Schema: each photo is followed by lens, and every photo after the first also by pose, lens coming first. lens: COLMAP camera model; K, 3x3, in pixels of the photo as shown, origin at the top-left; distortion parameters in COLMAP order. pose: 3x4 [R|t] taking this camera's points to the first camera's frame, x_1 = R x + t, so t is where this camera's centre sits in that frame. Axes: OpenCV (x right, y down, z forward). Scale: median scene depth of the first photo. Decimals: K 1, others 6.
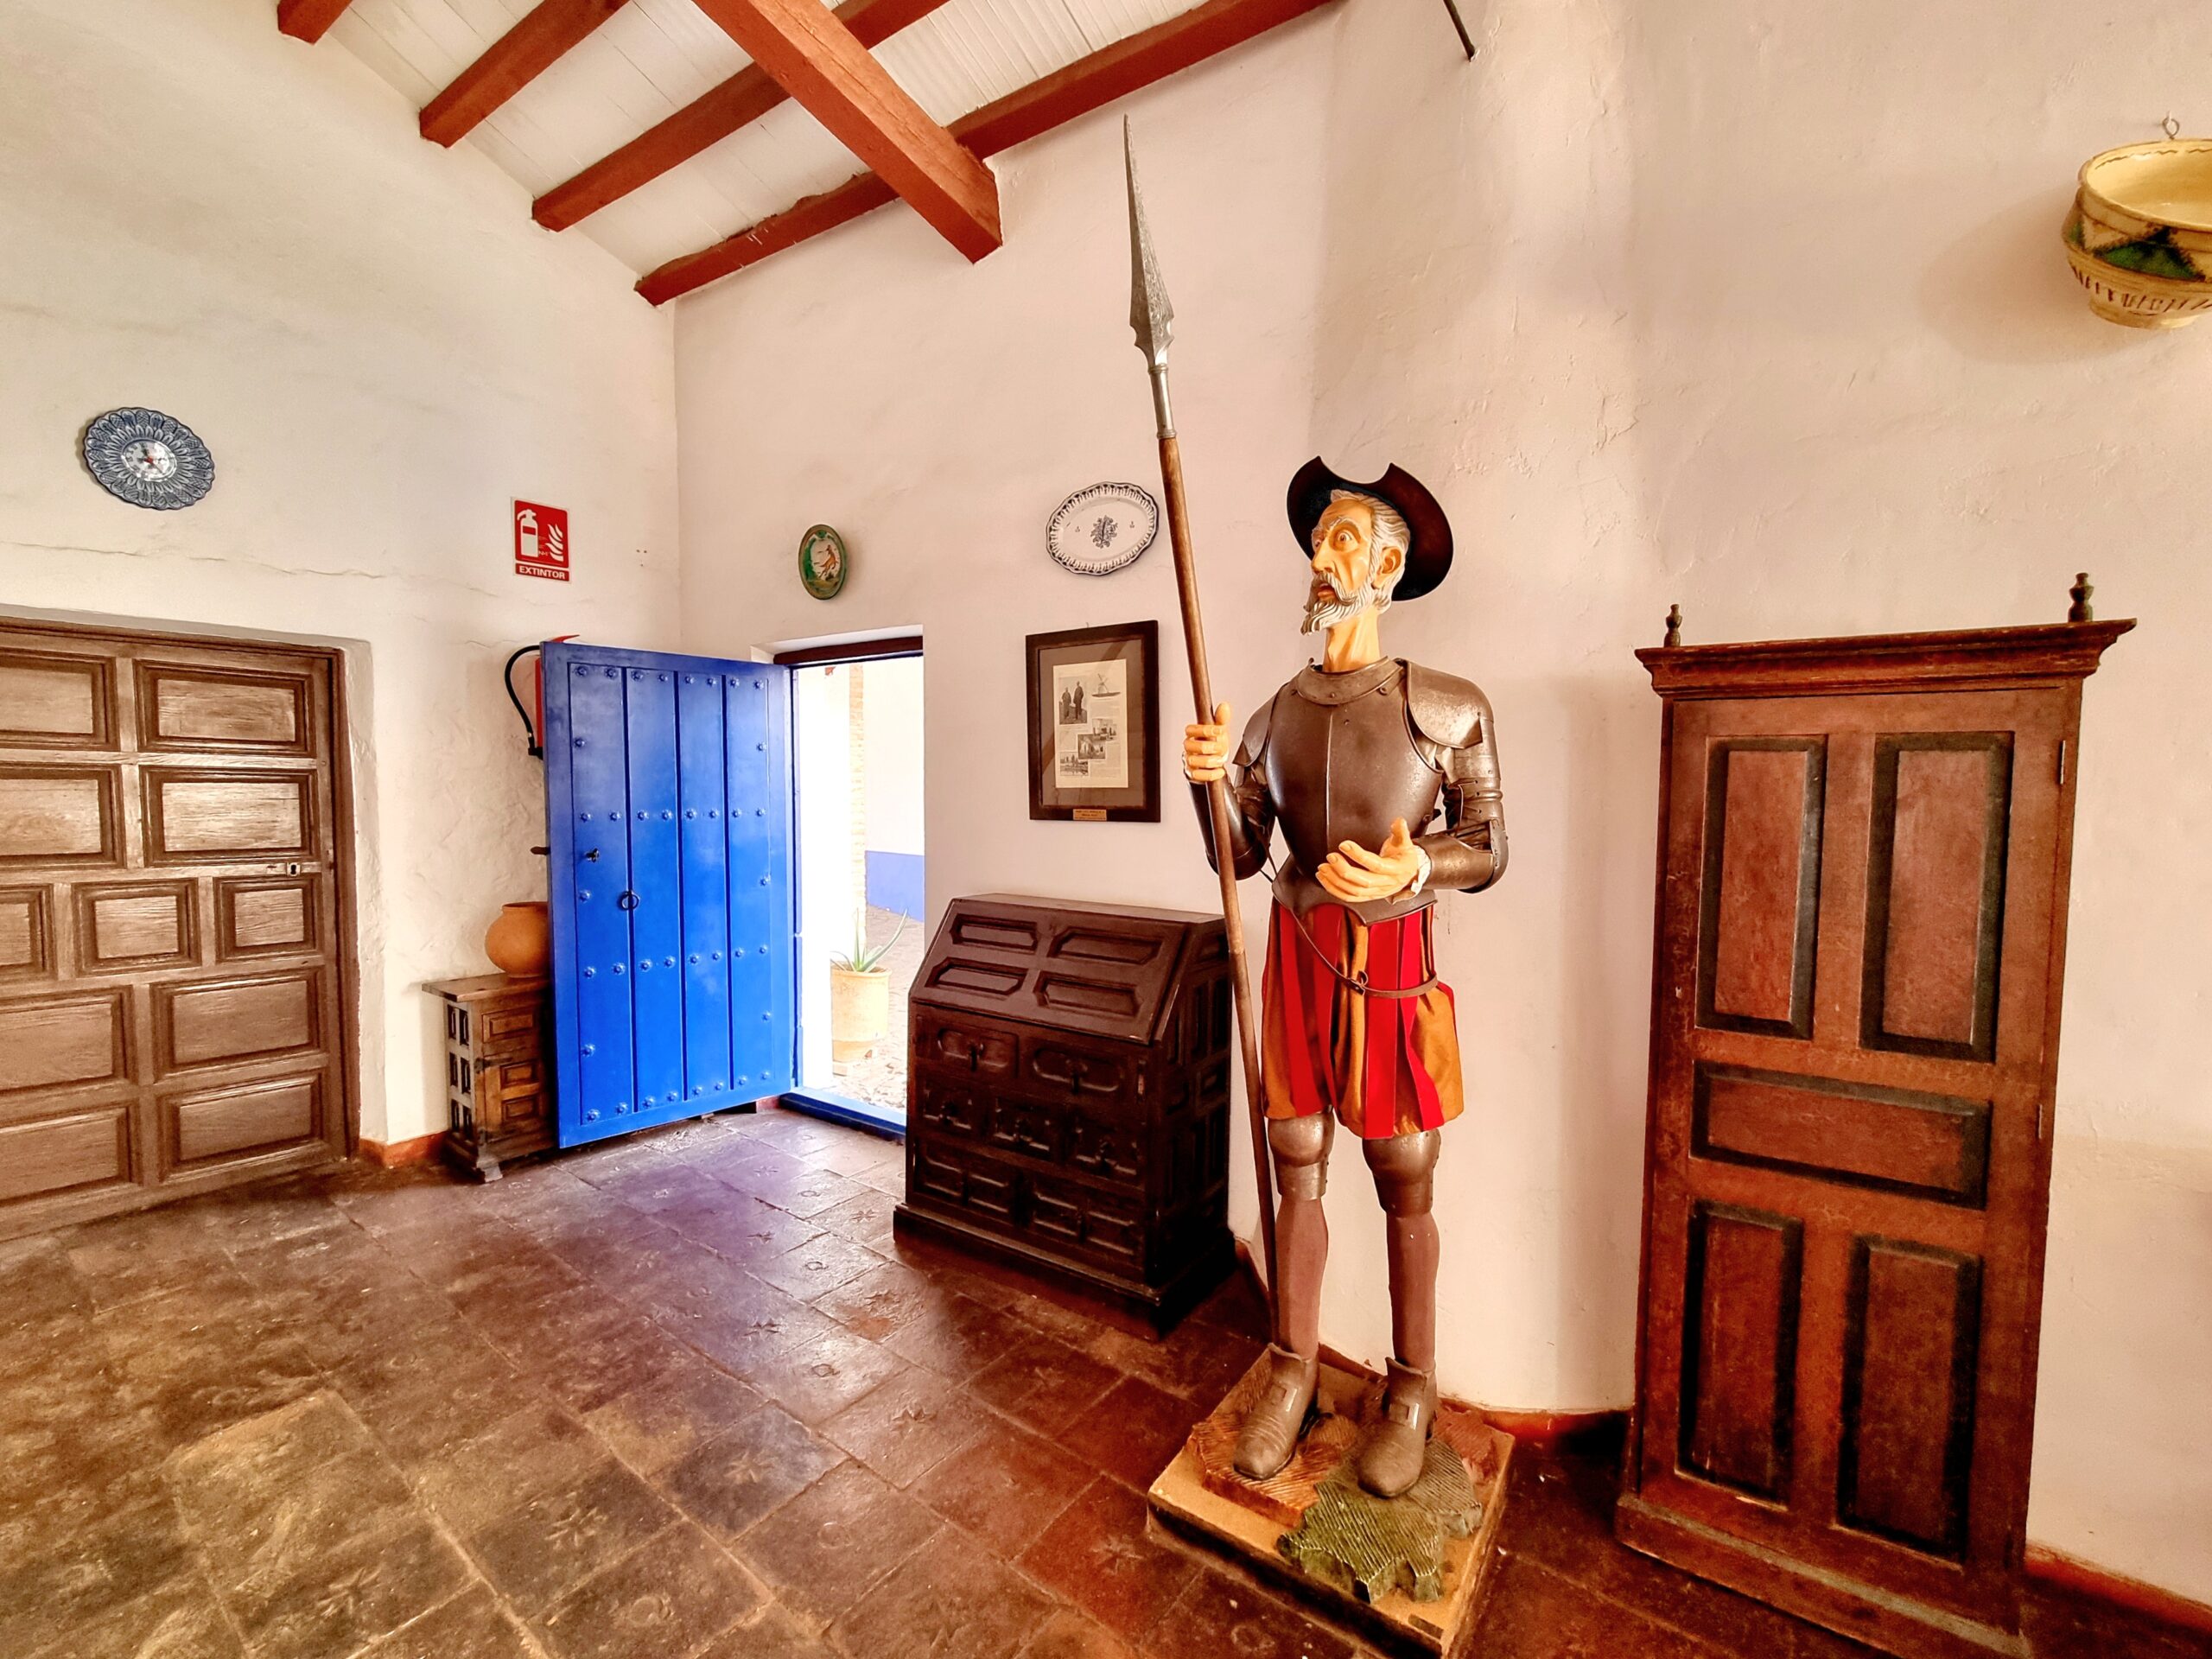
lens RADIAL K [[905.3, 0, 1114.3], [0, 905.3, 837.4], [0, 0, 1]] dist [0.006425, -0.003841]
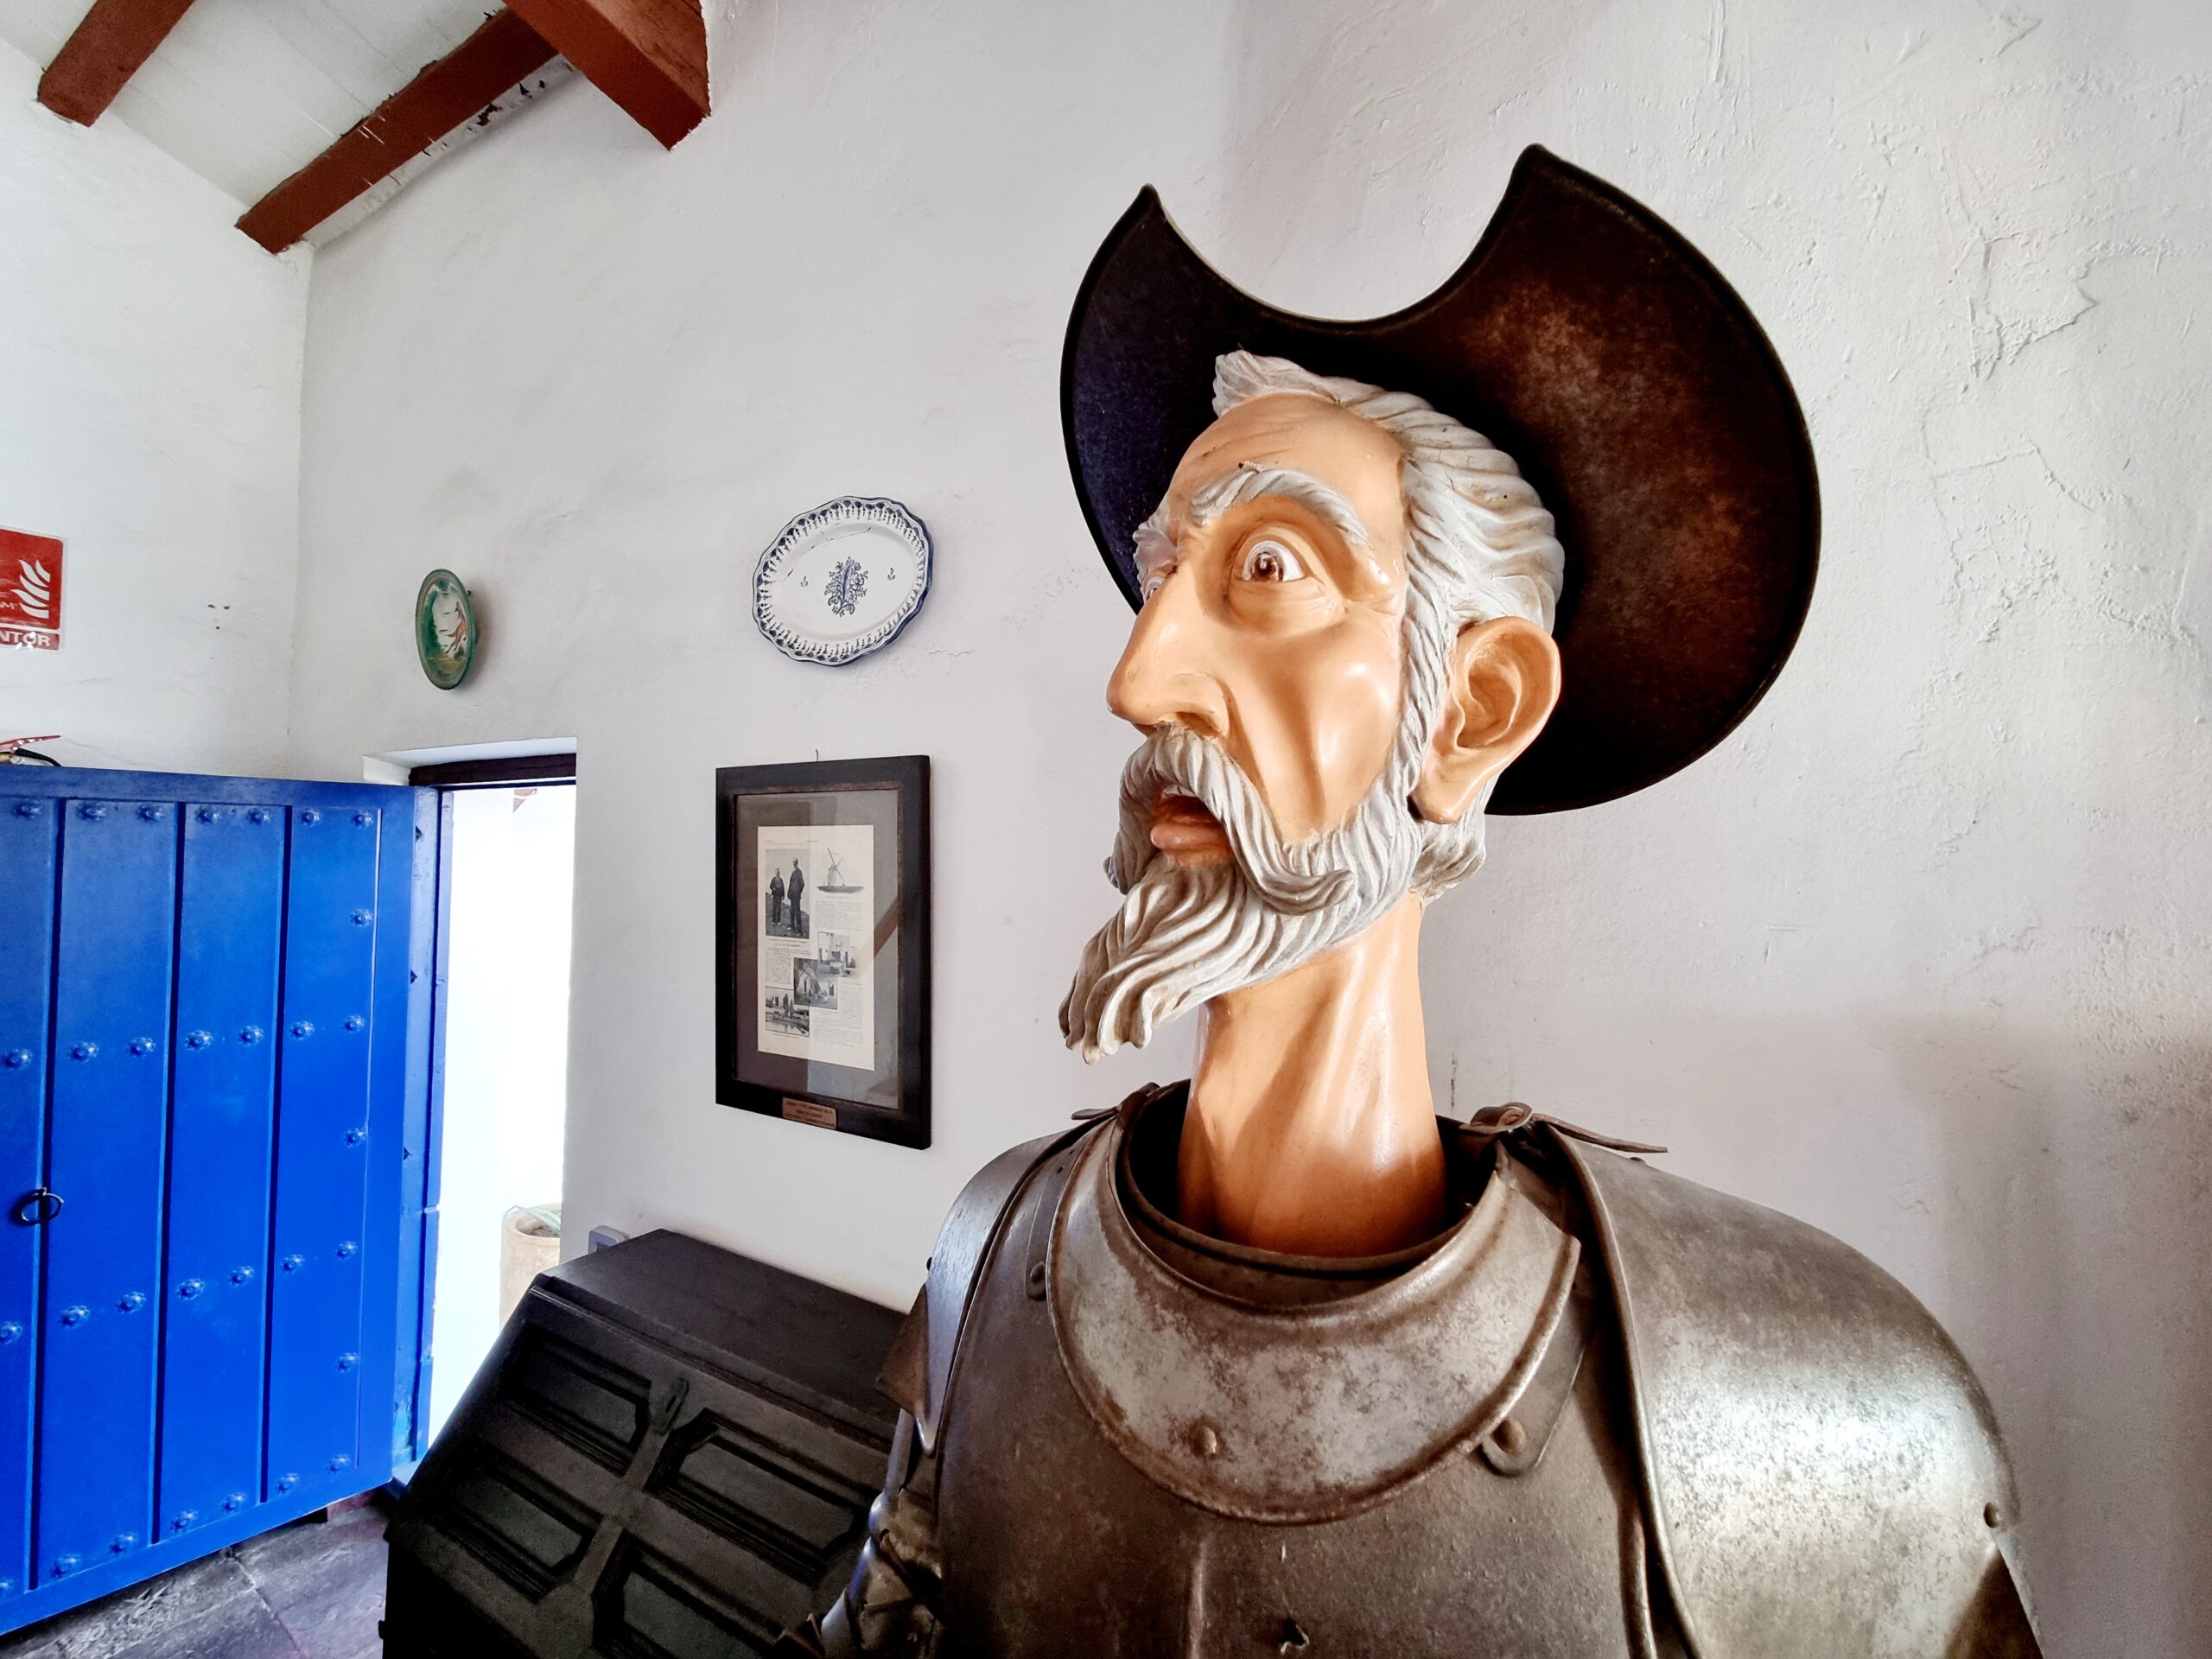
lens RADIAL K [[905.3, 0, 1103.4], [0, 905.3, 816.9], [0, 0, 1]] dist [0.006425, -0.003841]
pose [[0.999121, 0.016988, 0.038330, 0.121138], [-0.013063, 0.994861, -0.100408, -0.147700], [-0.039839, 0.099819, 0.994208, 0.467158]]
